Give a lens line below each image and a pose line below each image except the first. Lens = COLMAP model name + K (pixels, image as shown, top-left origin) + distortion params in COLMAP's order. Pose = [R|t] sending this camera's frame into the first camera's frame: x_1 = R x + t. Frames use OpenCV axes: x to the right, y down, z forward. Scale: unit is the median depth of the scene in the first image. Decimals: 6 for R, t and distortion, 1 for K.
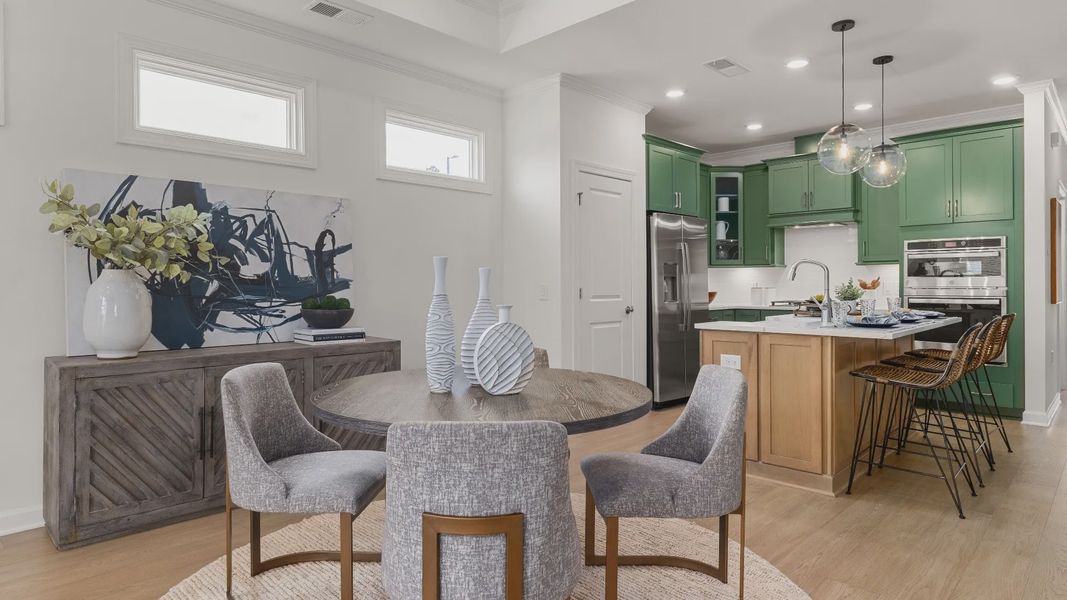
lens RADIAL K [[605.6, 0, 538.7], [0, 605.6, 288.6], [0, 0, 1]] dist [0.004371, 0.001751]
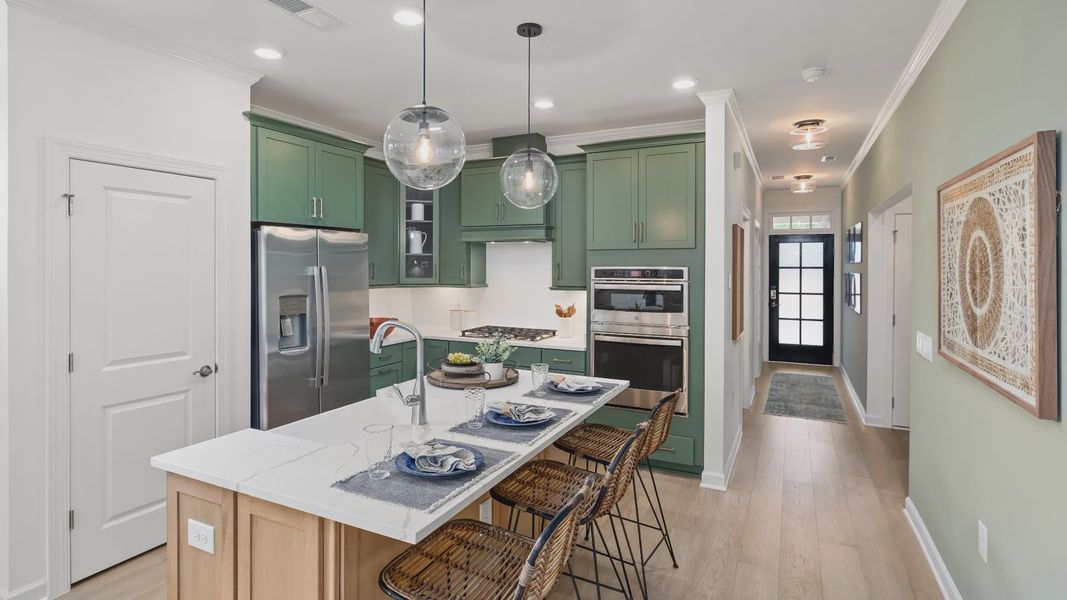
lens RADIAL K [[530.4, 0, 531.4], [0, 530.4, 273.5], [0, 0, 1]] dist [-0.001137, -0.000062]
pose [[0.953031, 0.002631, 0.302862, 0.299126], [-0.004172, 0.999981, 0.004441, -0.073390], [-0.302844, -0.005496, 0.953024, 0.317183]]
